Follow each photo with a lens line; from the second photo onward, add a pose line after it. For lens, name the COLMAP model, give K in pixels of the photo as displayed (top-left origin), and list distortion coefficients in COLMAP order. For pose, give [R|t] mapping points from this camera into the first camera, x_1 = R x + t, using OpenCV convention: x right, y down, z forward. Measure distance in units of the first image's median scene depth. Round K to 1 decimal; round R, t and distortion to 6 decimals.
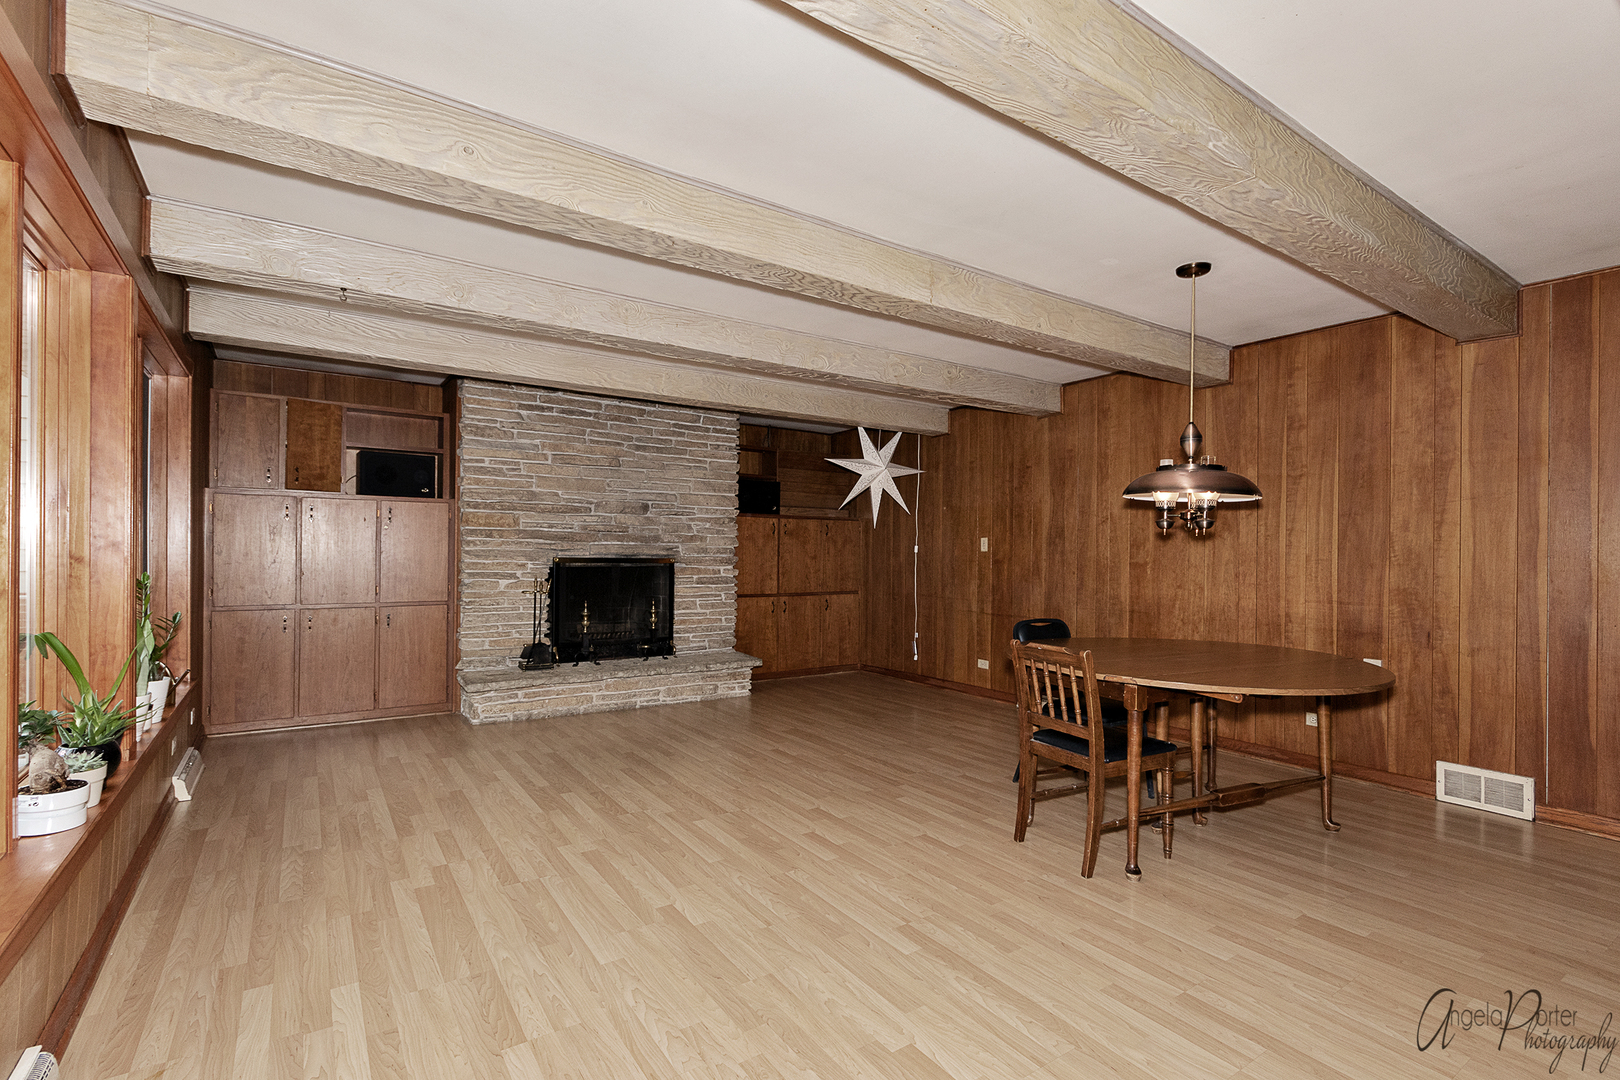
lens RADIAL K [[753.9, 0, 810.0], [0, 753.9, 540.0], [0, 0, 1]] dist [0.001274, 0.000218]
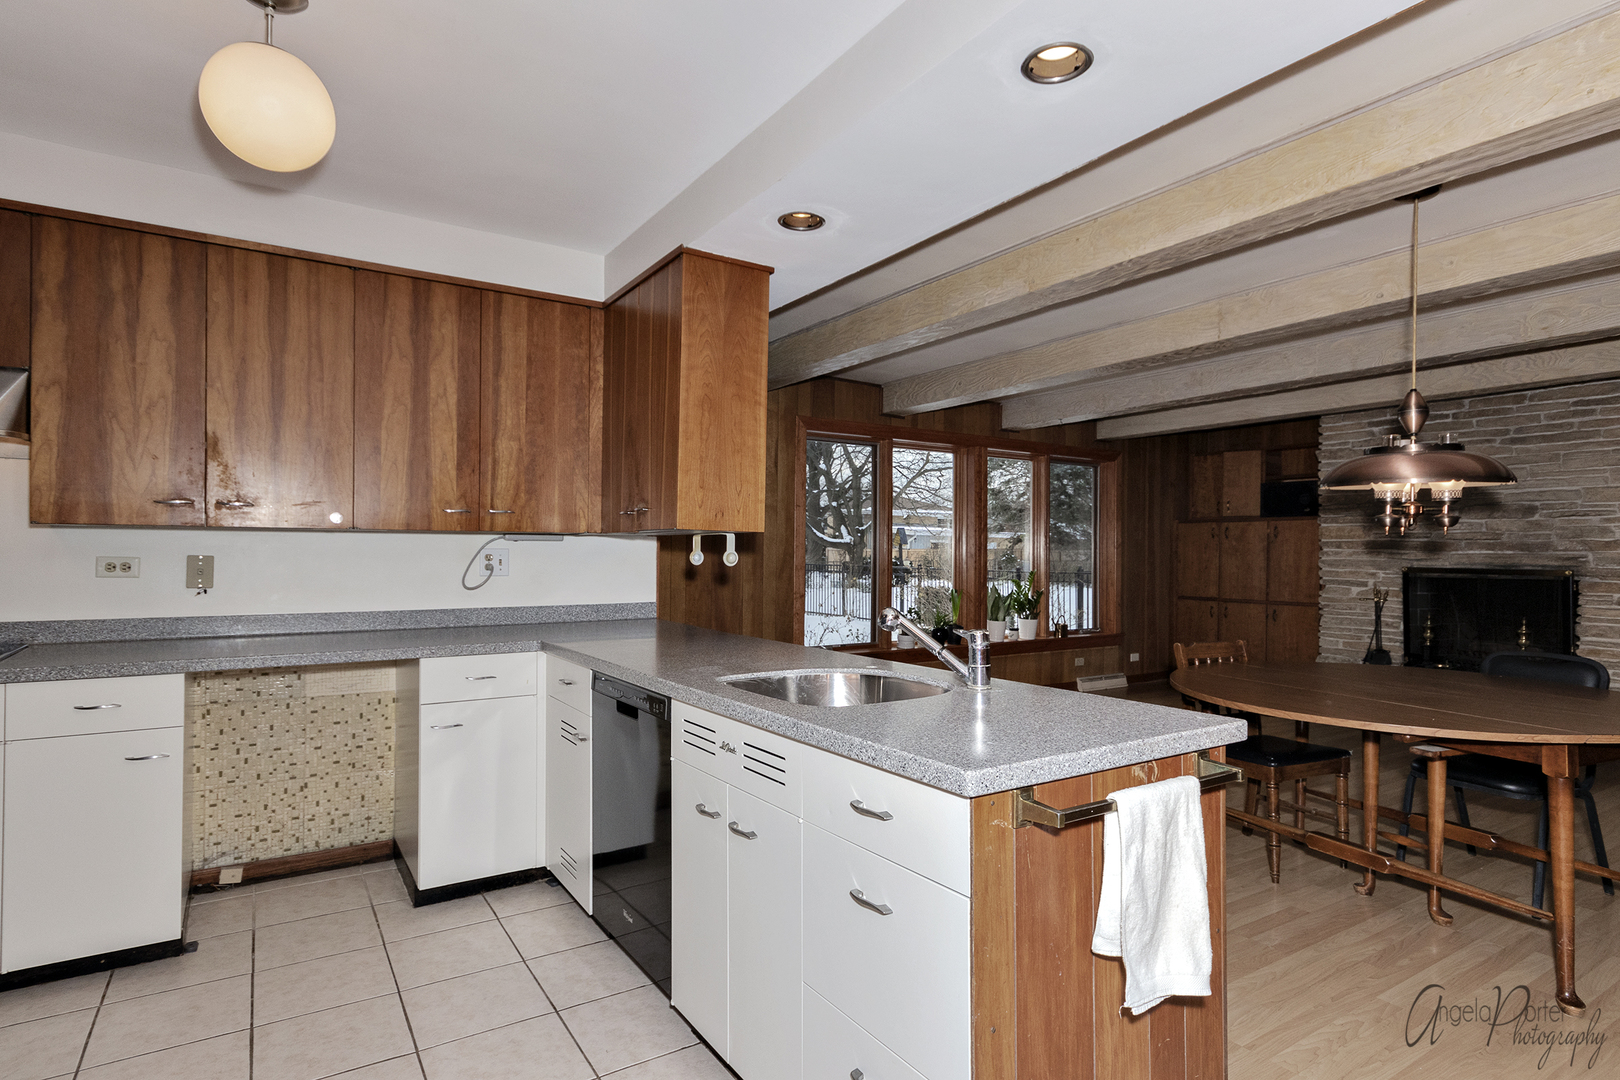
lens RADIAL K [[851.5, 0, 810.0], [0, 851.5, 540.0], [0, 0, 1]] dist [0.000029, -0.000002]
pose [[-0.026412, -0.025323, -0.999330, 0.849176], [0.007598, 0.999645, -0.025532, 0.010150], [0.999622, -0.008267, -0.026210, 0.247116]]
